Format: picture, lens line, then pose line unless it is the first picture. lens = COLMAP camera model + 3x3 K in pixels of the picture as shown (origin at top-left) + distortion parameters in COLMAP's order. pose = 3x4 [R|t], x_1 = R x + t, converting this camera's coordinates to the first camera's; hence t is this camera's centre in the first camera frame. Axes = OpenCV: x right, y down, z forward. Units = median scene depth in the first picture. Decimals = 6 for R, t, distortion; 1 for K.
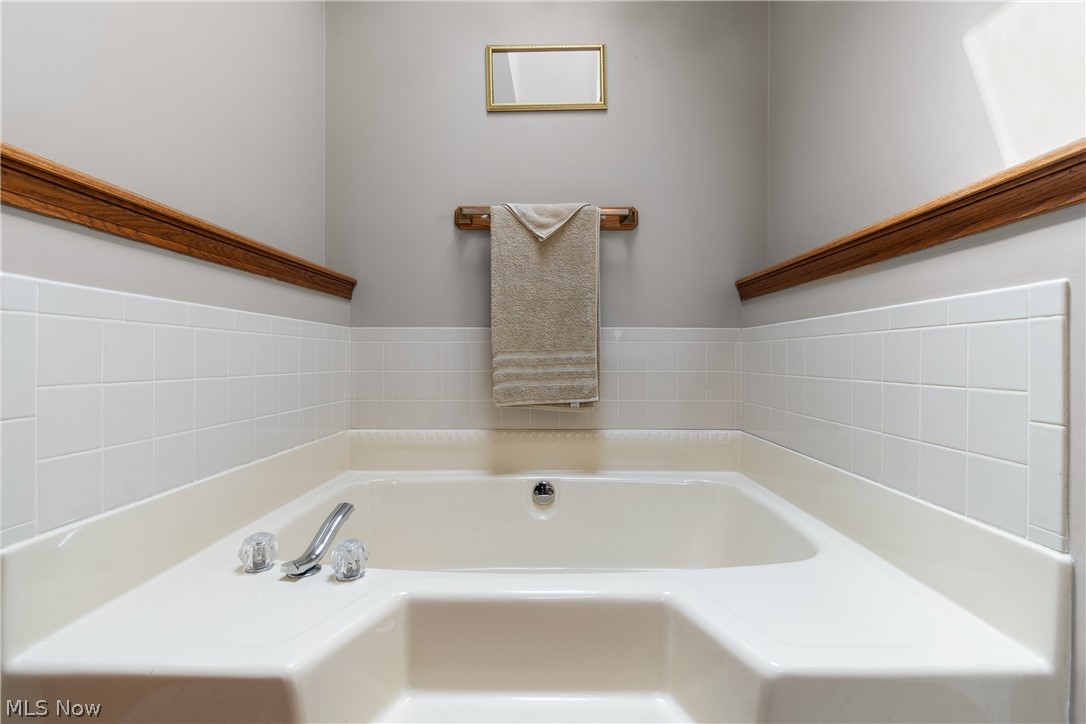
lens RADIAL K [[483.2, 0, 562.4], [0, 483.2, 358.0], [0, 0, 1]] dist [0.002816, -0.001439]
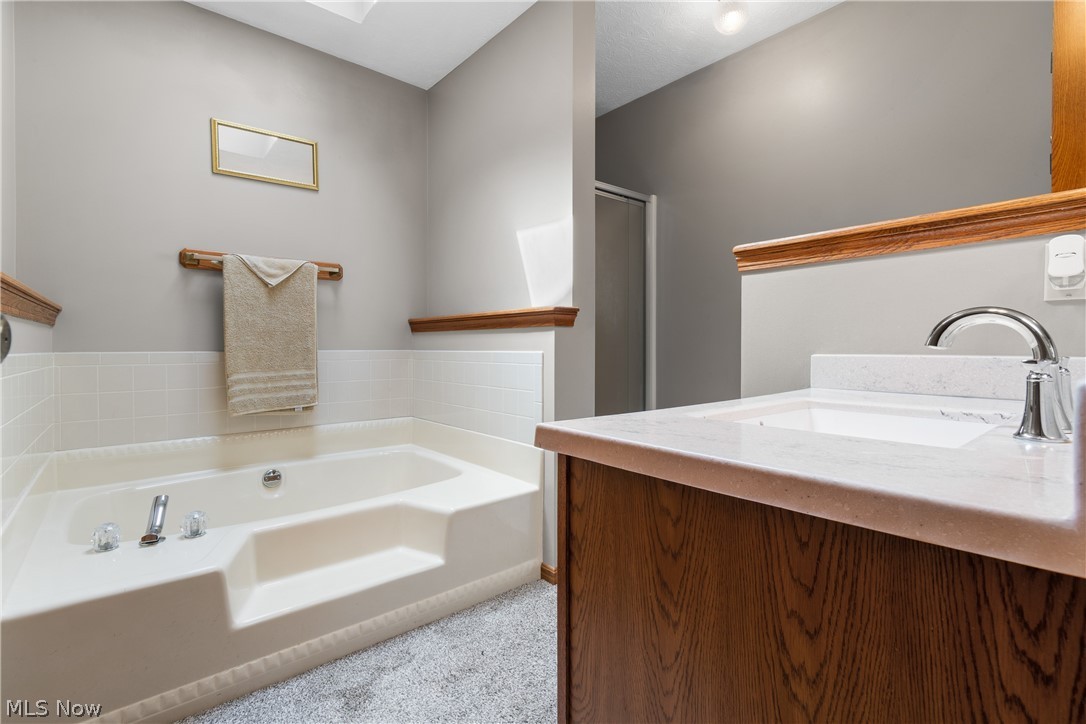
lens RADIAL K [[483.2, 0, 544.0], [0, 483.2, 359.9], [0, 0, 1]] dist [0.002816, -0.001439]
pose [[0.770246, -0.019491, 0.637448, -0.308017], [0.001938, 0.999600, 0.028222, -0.078430], [-0.637743, -0.020503, 0.769976, -0.481366]]
